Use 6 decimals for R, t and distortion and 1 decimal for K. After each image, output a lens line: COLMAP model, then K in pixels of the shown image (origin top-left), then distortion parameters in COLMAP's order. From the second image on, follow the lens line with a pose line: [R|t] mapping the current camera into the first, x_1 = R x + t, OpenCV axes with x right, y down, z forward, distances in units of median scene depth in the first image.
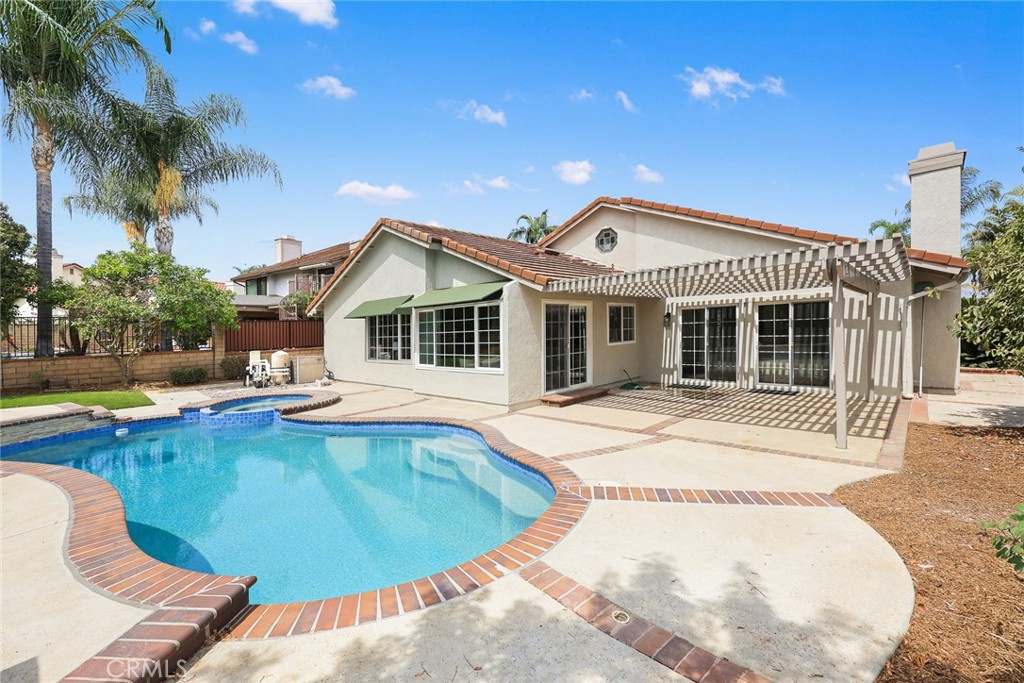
lens RADIAL K [[442.0, 0, 485.3], [0, 442.0, 329.0], [0, 0, 1]] dist [0.000031, -0.000113]
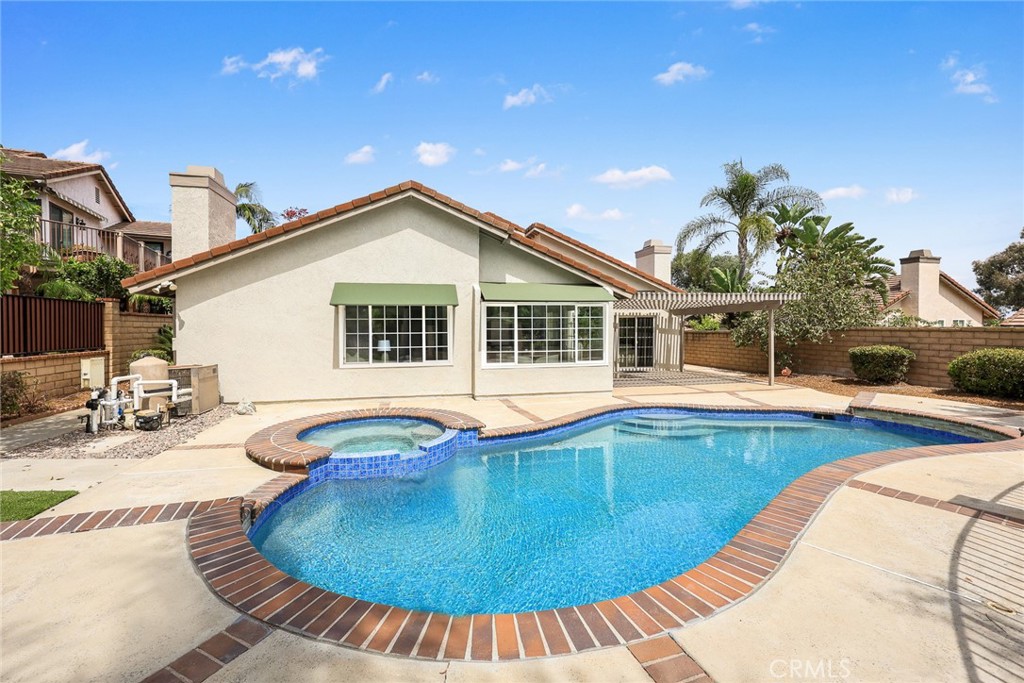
lens RADIAL K [[433.1, 0, 514.1], [0, 433.1, 335.6], [0, 0, 1]] dist [0.000747, -0.000033]
pose [[0.543836, 0.017723, 0.839004, -0.922209], [-0.009537, 0.999843, -0.014939, 0.038314], [-0.839137, 0.000123, 0.543920, 0.505117]]
